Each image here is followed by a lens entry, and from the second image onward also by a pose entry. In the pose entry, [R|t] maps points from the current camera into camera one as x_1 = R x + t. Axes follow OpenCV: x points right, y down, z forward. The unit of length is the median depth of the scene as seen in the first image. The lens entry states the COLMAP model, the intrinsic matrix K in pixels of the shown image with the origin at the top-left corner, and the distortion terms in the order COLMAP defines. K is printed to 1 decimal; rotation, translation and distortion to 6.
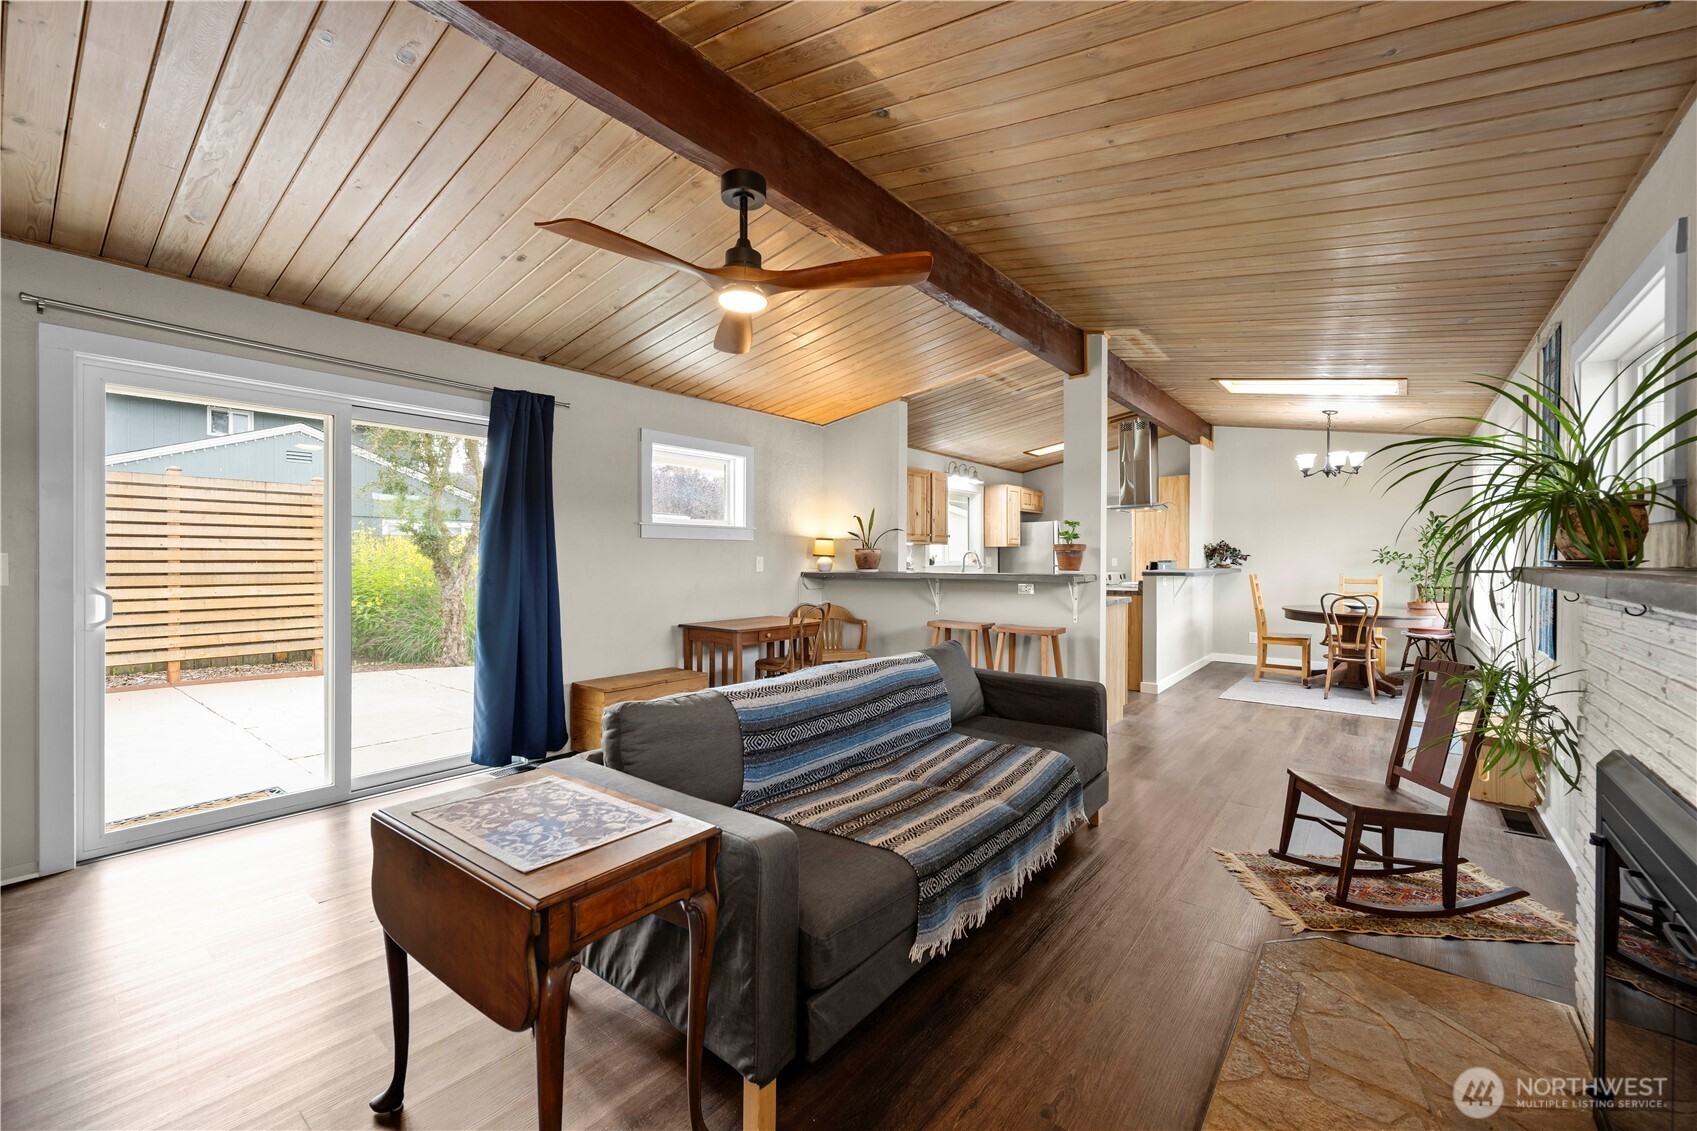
lens RADIAL K [[697.9, 0, 841.1], [0, 697.9, 563.1], [0, 0, 1]] dist [-0.001876, -0.000310]
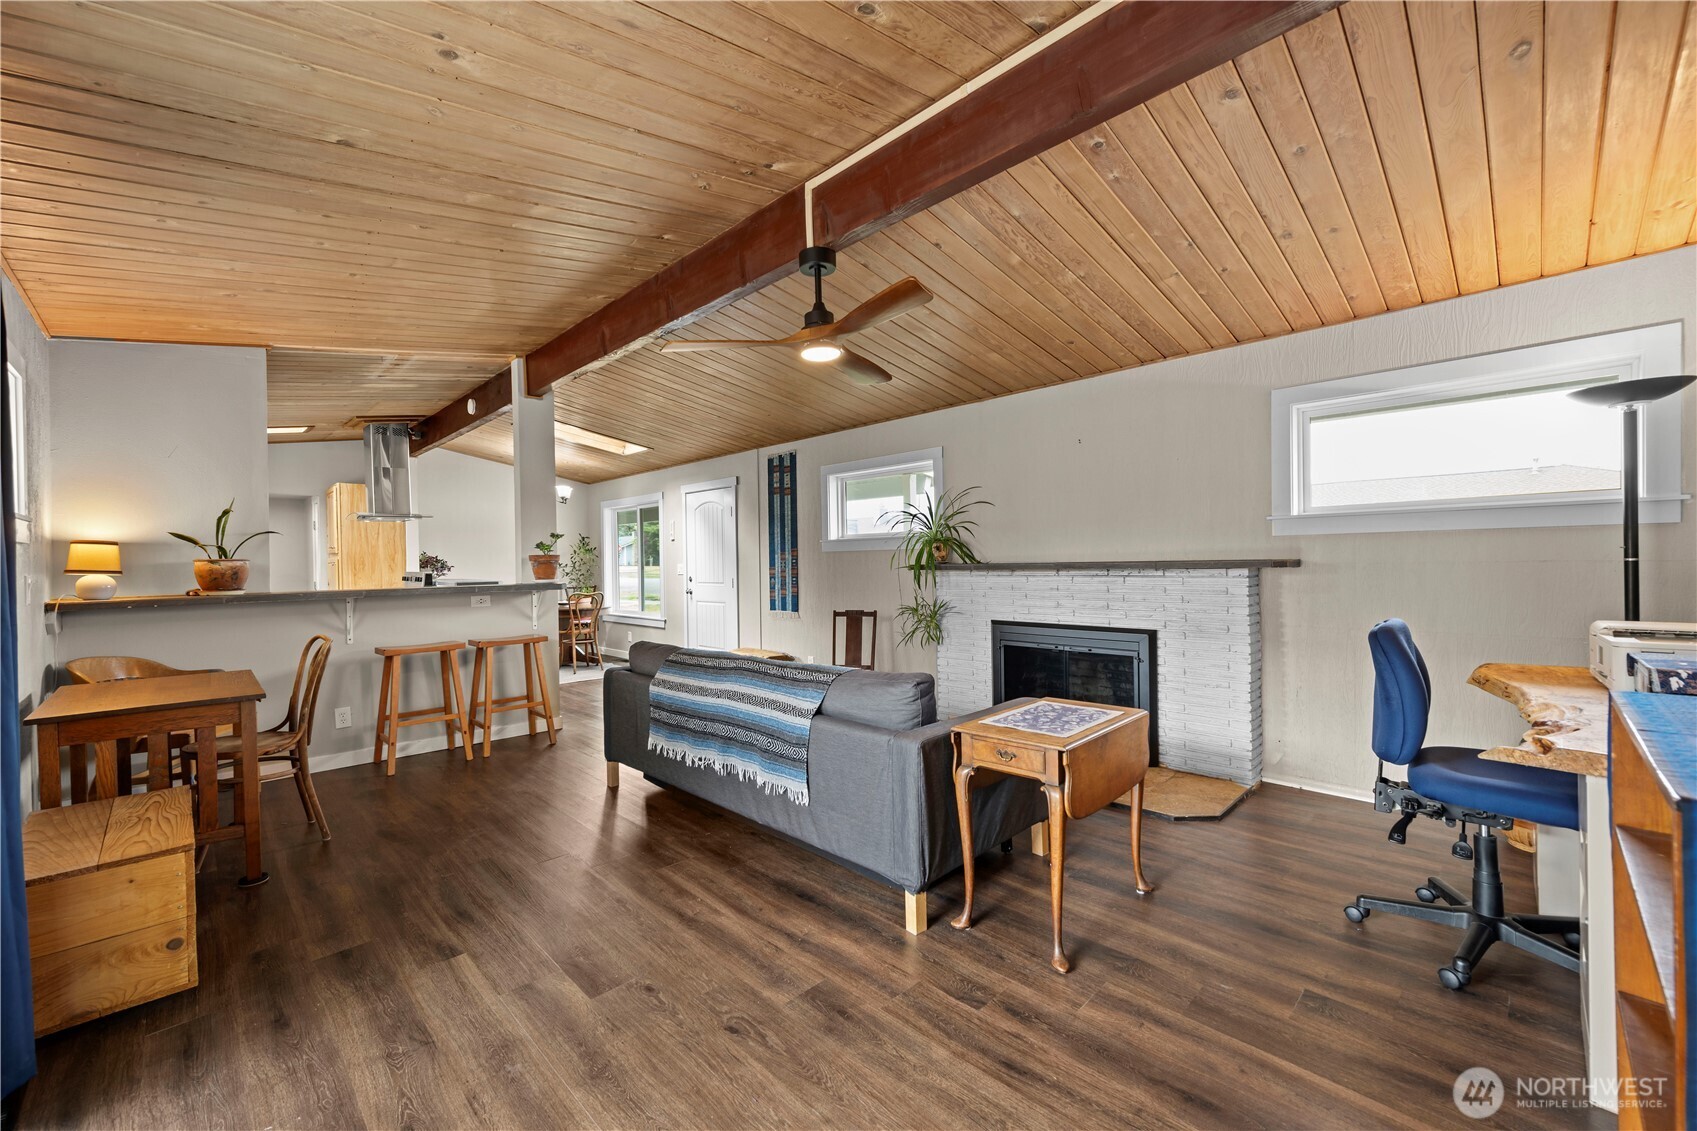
lens RADIAL K [[676.1, 0, 848.5], [0, 676.1, 565.5], [0, 0, 1]] dist [-0.000118, -0.000028]
pose [[0.120011, -0.003181, 0.992767, -0.484797], [0.018503, 0.999828, 0.000966, -0.003067], [-0.992600, 0.018253, 0.120049, 0.301973]]
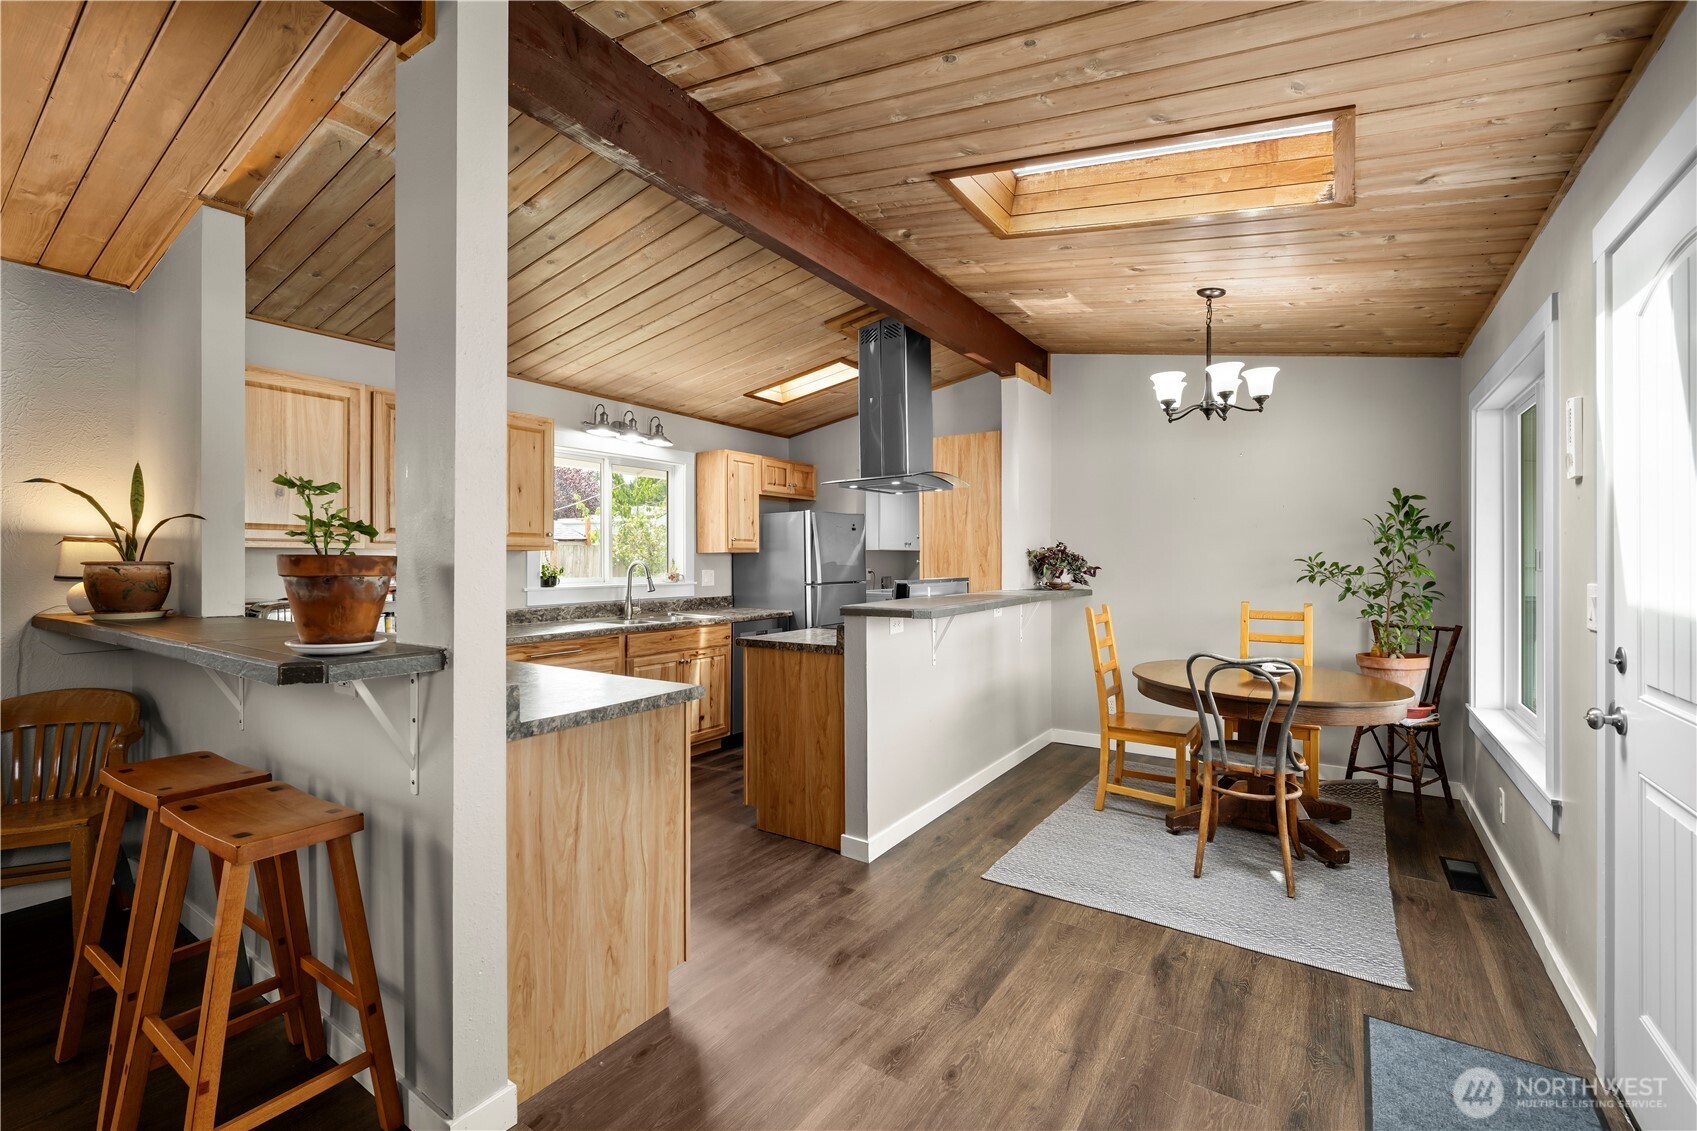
lens RADIAL K [[737.3, 0, 845.5], [0, 737.3, 561.6], [0, 0, 1]] dist [-0.000488, 0.000163]
pose [[0.996739, -0.001784, 0.080673, 0.390737], [0.002278, 0.999979, -0.006032, -0.016050], [-0.080661, 0.006196, 0.996722, 0.485197]]
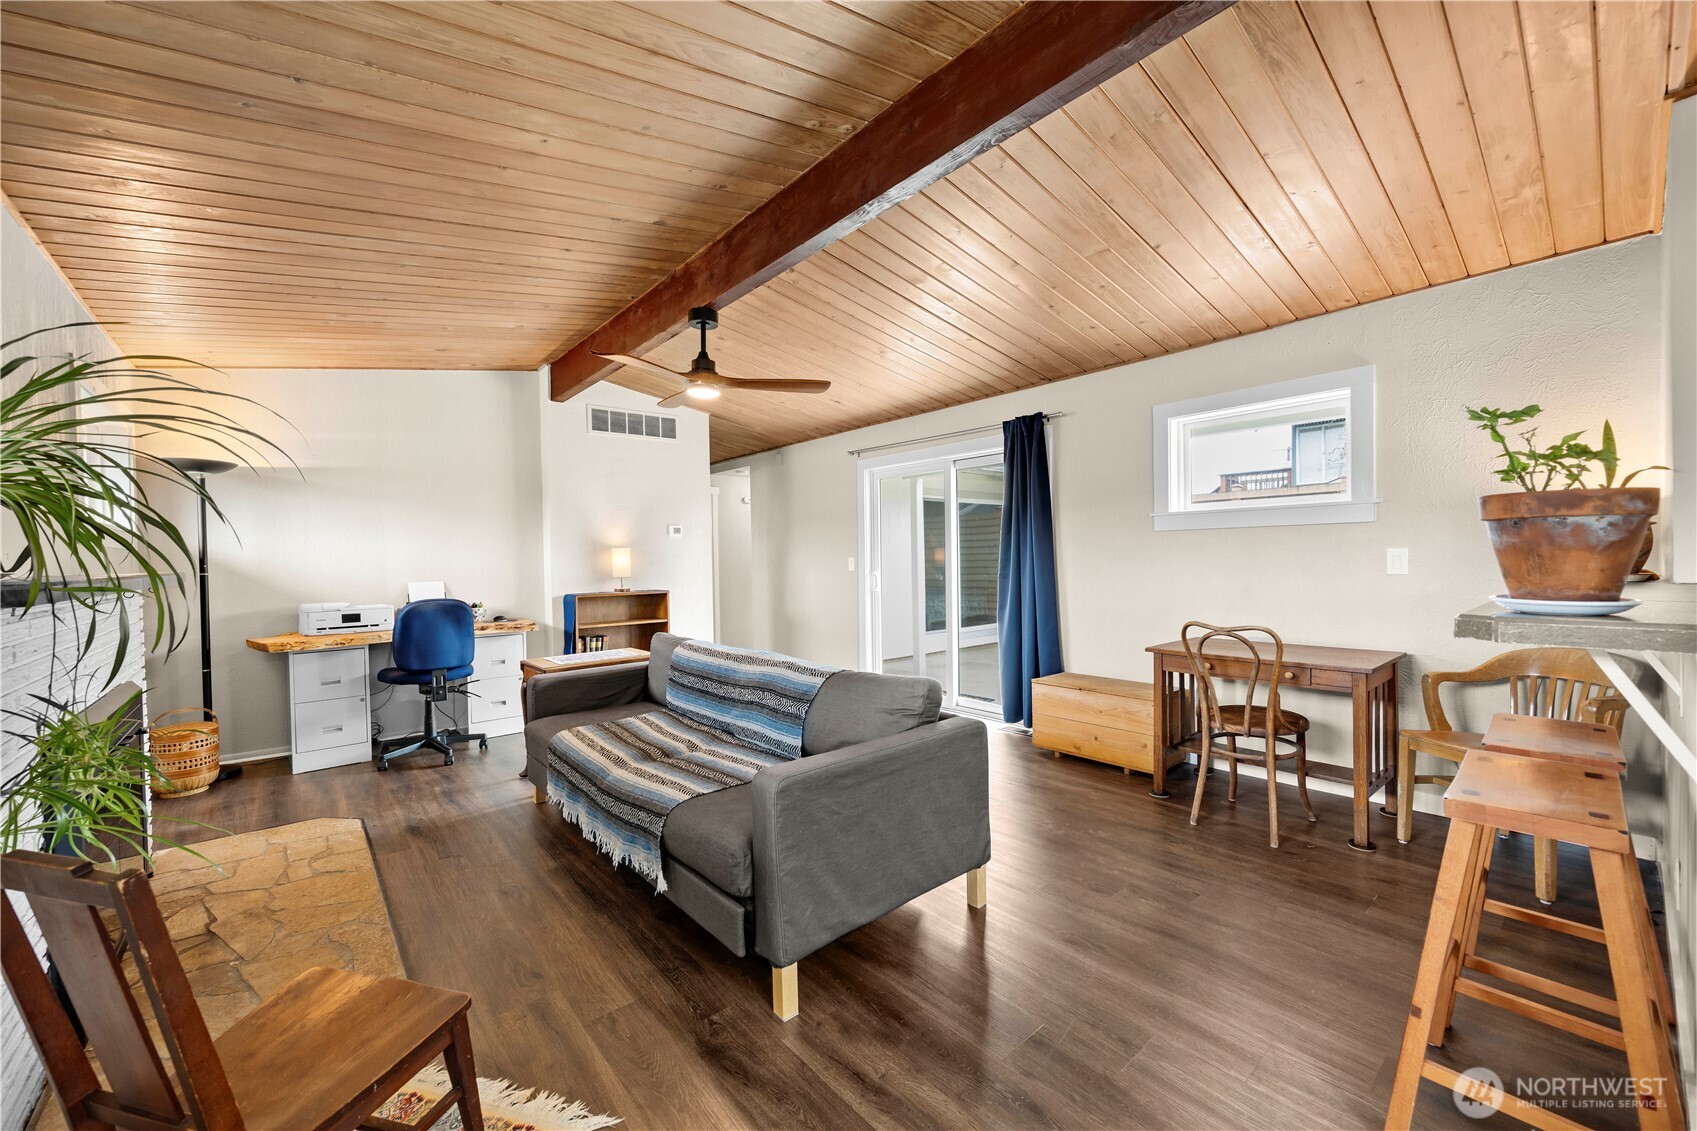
lens RADIAL K [[654.2, 0, 853.4], [0, 654.2, 566.8], [0, 0, 1]] dist [0.000198, 0.000018]
pose [[-0.187945, 0.015101, -0.982063, 0.449497], [0.008973, 0.999866, 0.013658, -0.004445], [0.982138, -0.006246, -0.188056, 0.589284]]
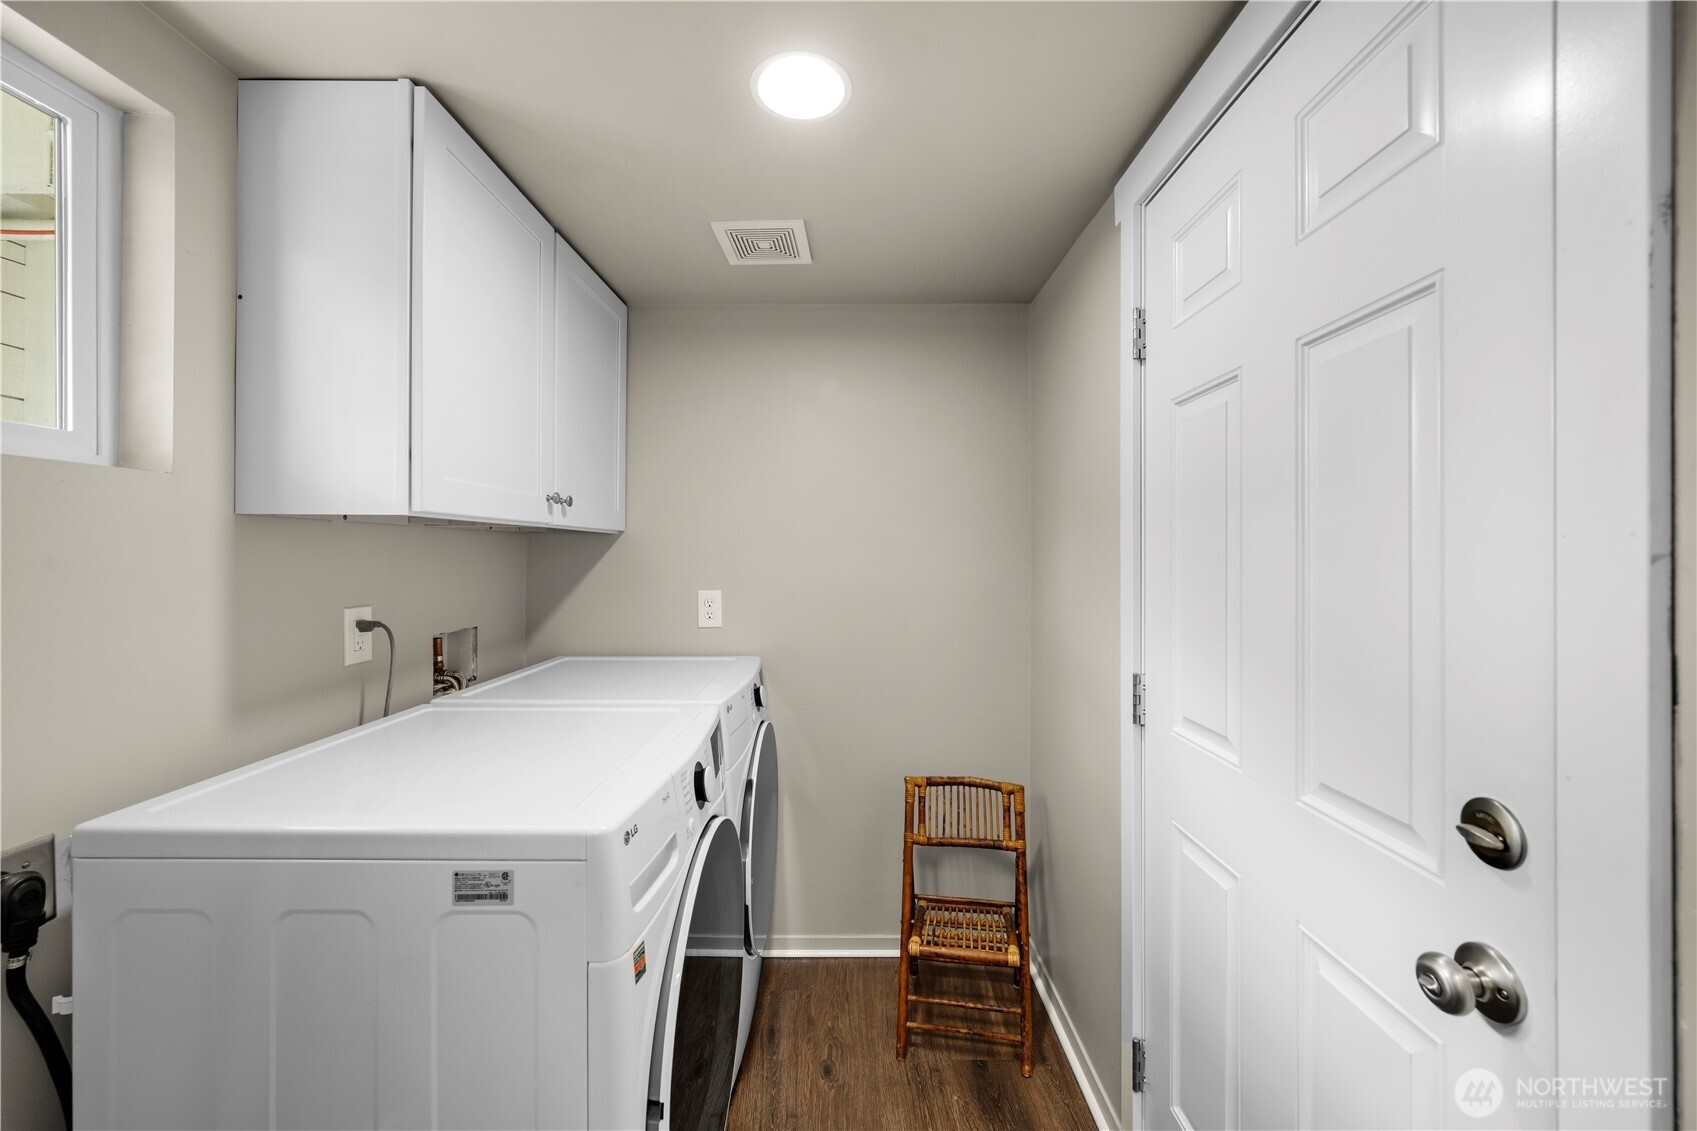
lens RADIAL K [[669.8, 0, 845.7], [0, 669.8, 553.5], [0, 0, 1]] dist [-0.000373, -0.000052]
pose [[0.788356, 0.001830, 0.615217, 0.515934], [0.003413, 0.999967, -0.007347, -0.028794], [-0.615210, 0.007891, 0.788324, 1.402439]]
